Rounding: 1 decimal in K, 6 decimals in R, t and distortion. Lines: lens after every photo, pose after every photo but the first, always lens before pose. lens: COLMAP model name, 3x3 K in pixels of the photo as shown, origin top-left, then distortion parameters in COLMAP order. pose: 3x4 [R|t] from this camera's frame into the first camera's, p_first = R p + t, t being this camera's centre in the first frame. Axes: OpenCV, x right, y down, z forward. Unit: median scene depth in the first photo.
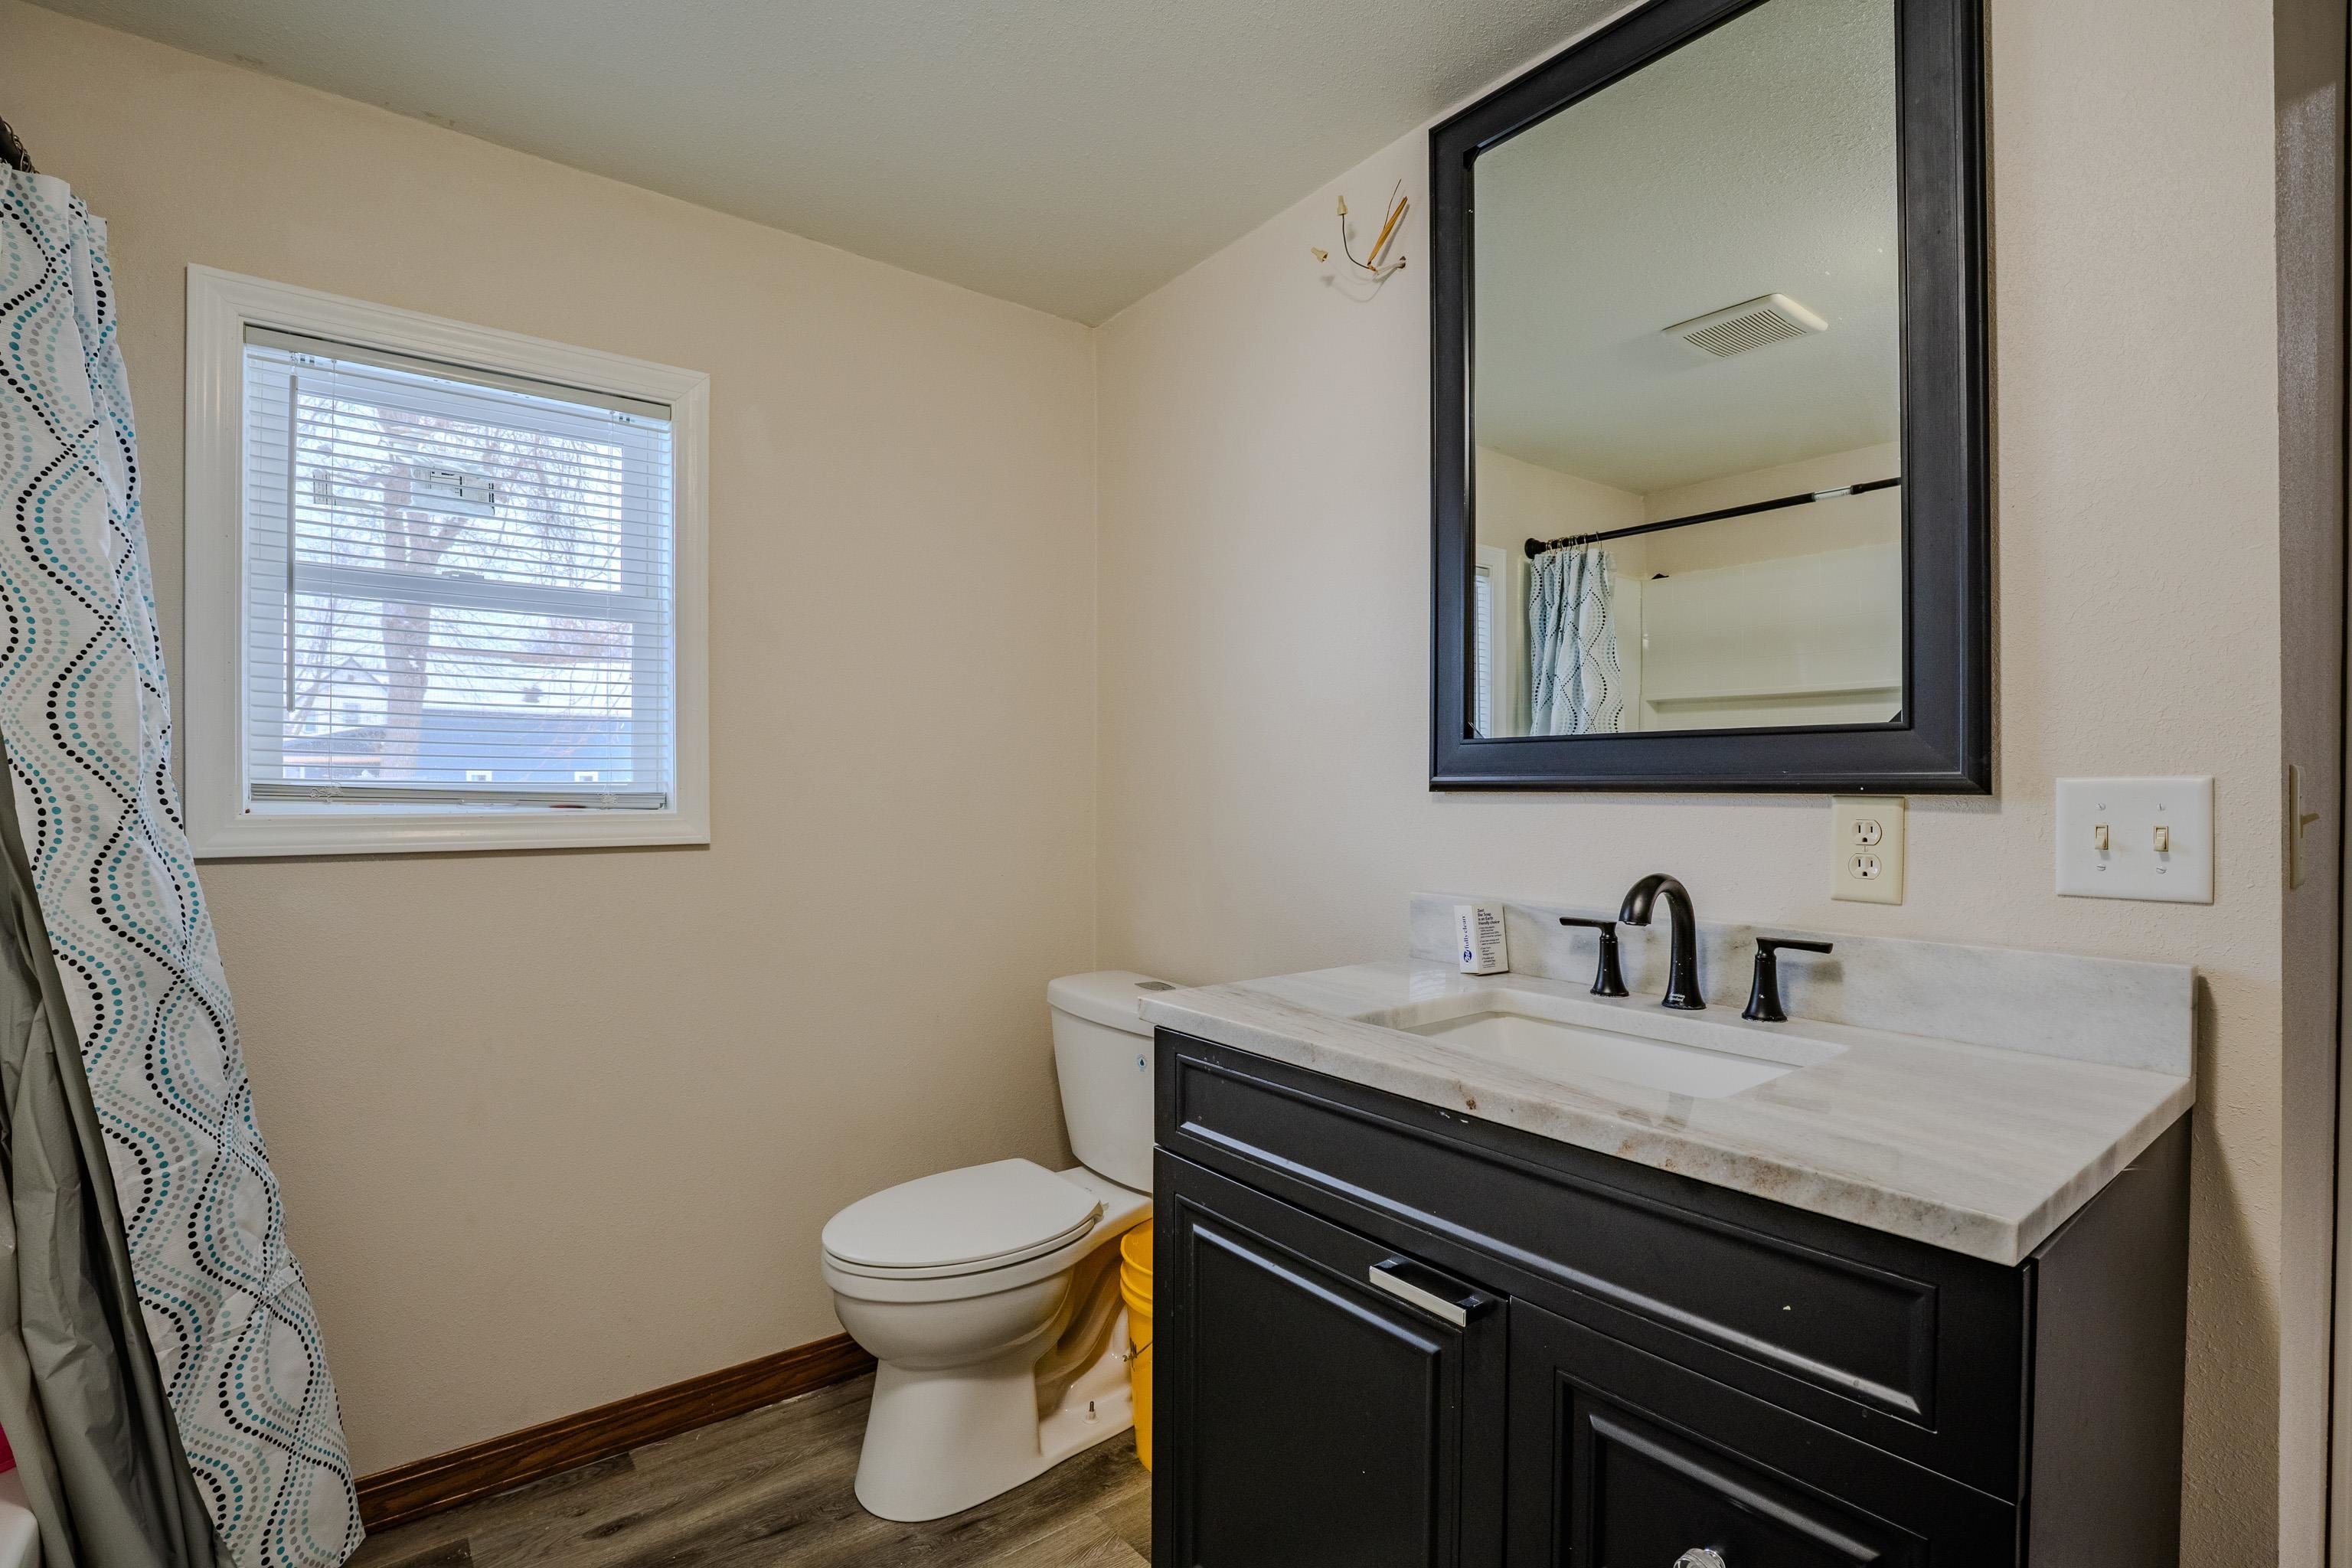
lens RADIAL K [[1109.3, 0, 1176.0], [0, 1109.3, 784.0], [0, 0, 1]] dist [-0.031143, 0.010568]
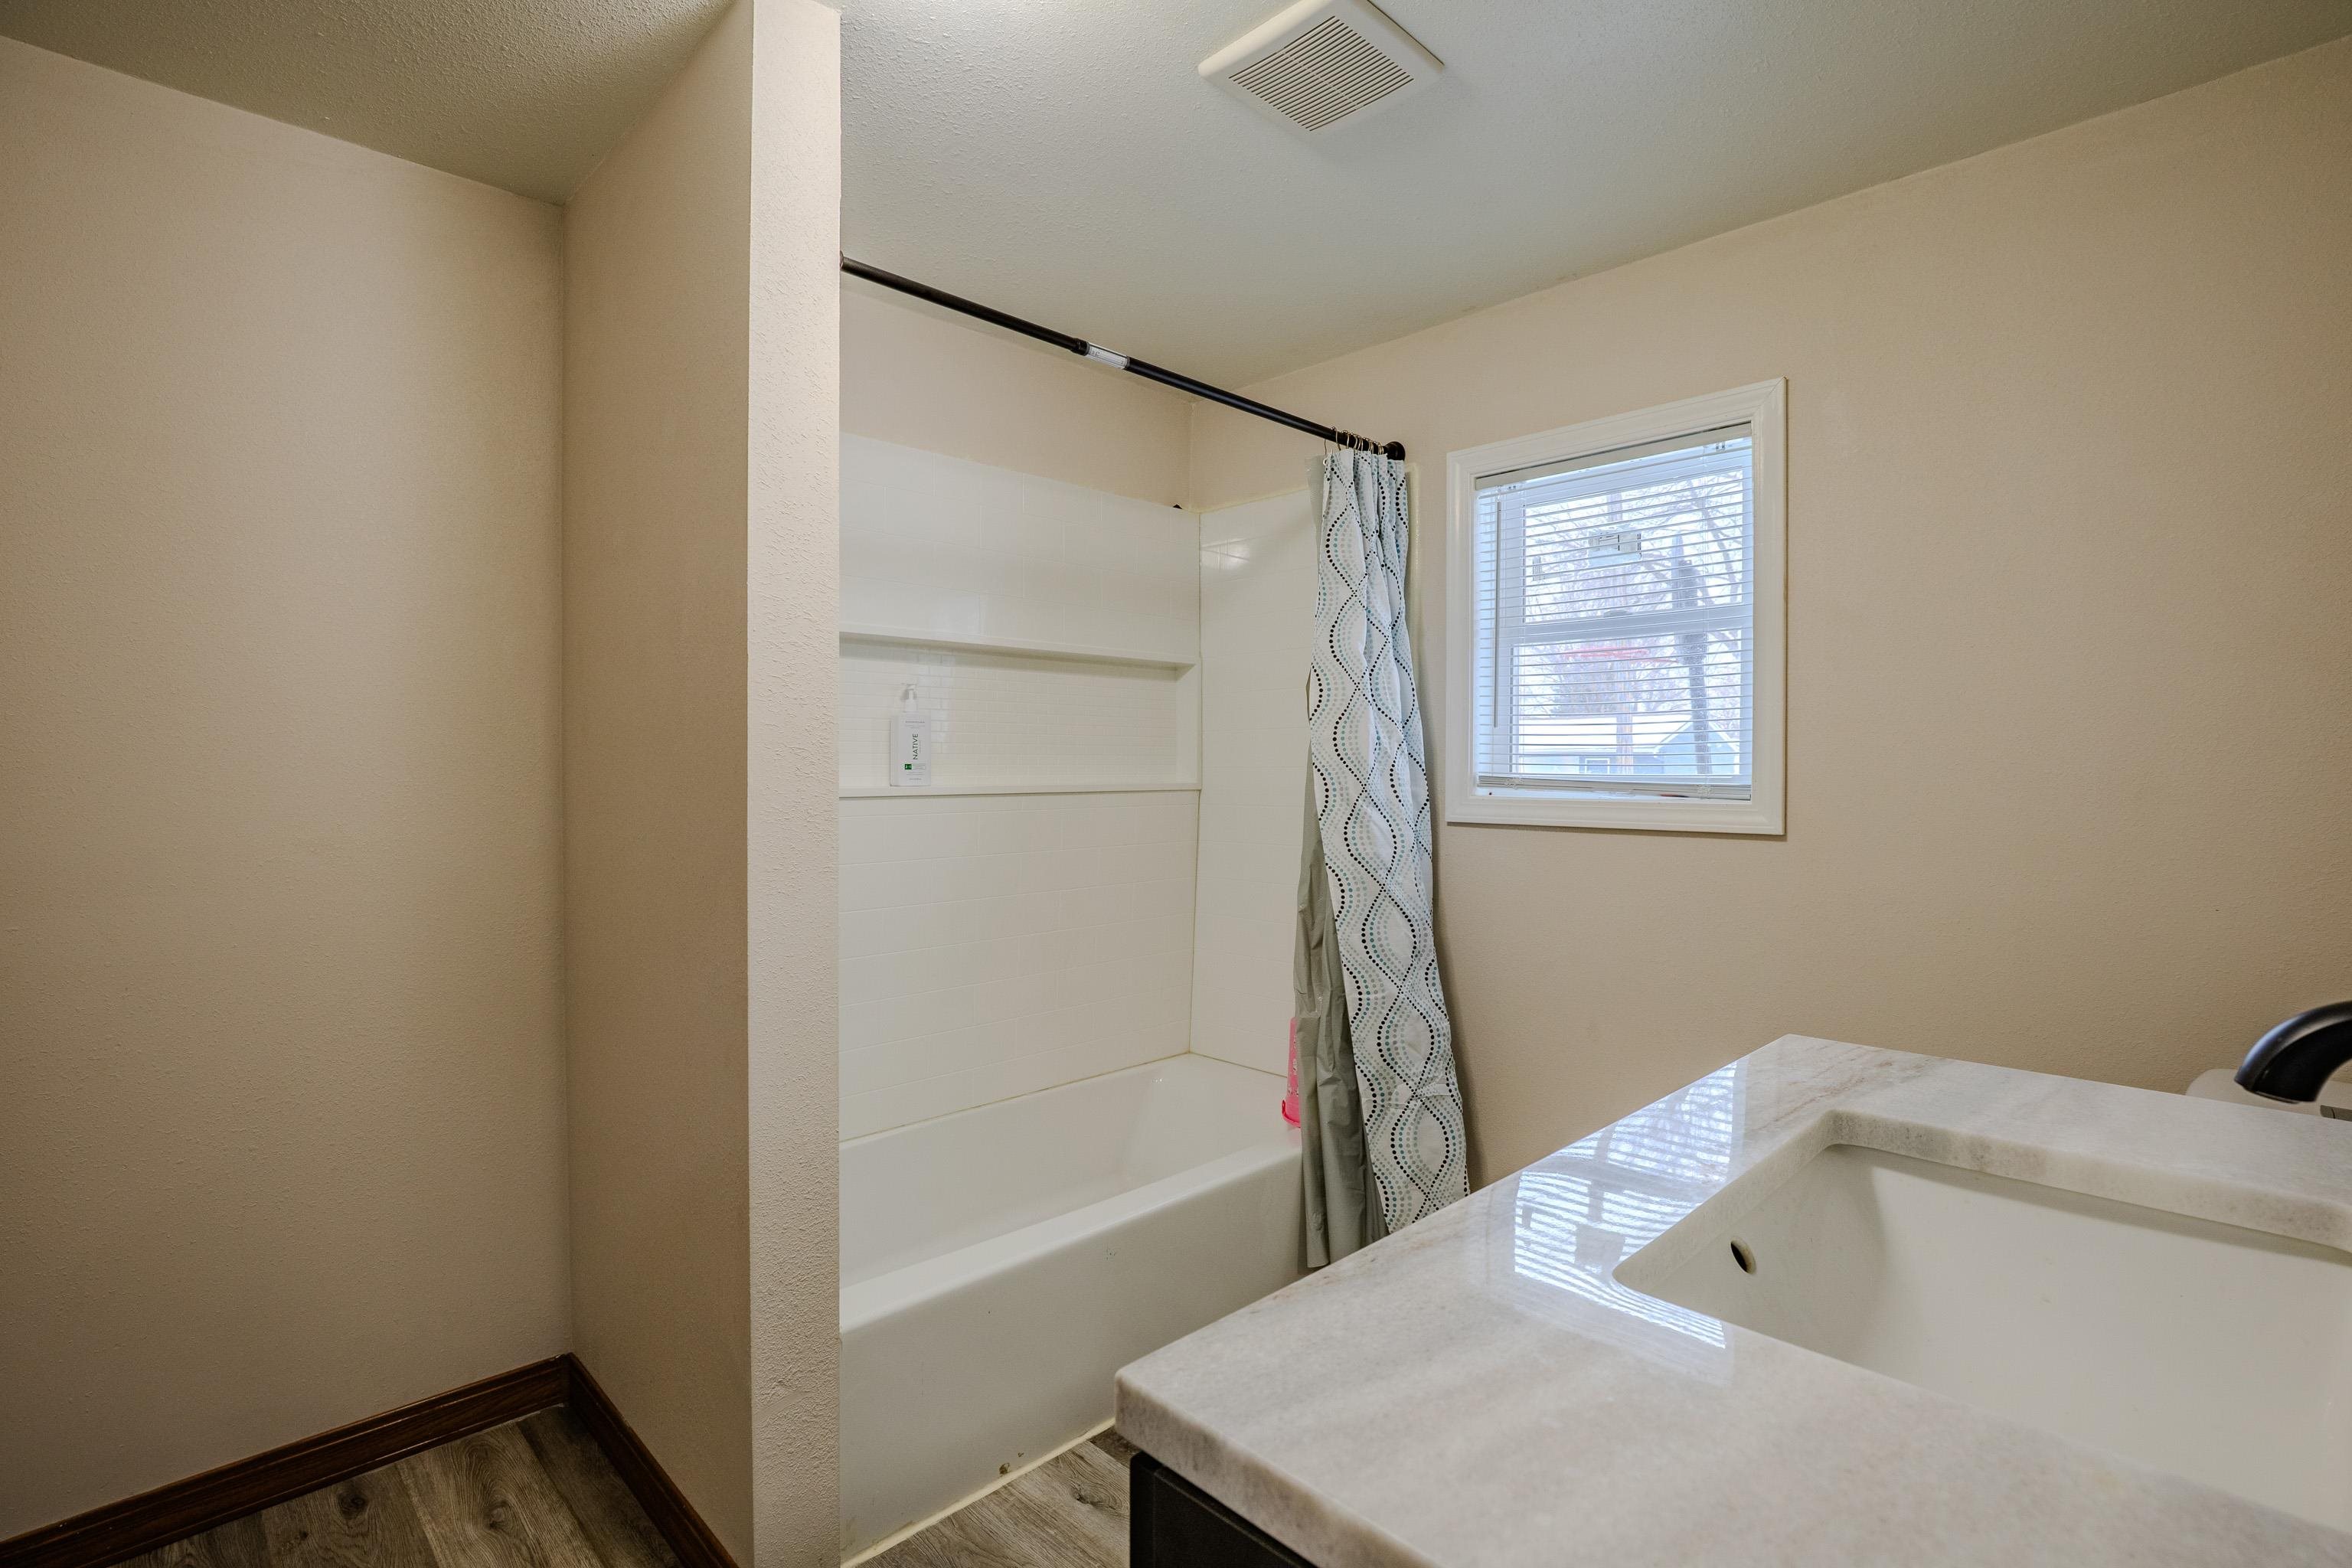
lens RADIAL K [[1079.0, 0, 1176.0], [0, 1079.0, 784.0], [0, 0, 1]] dist [-0.021230, -0.000132]
pose [[0.111090, 0.007946, -0.993779, 0.672269], [-0.004251, 0.999963, 0.007520, 0.001492], [0.993801, 0.003390, 0.111120, 0.441728]]
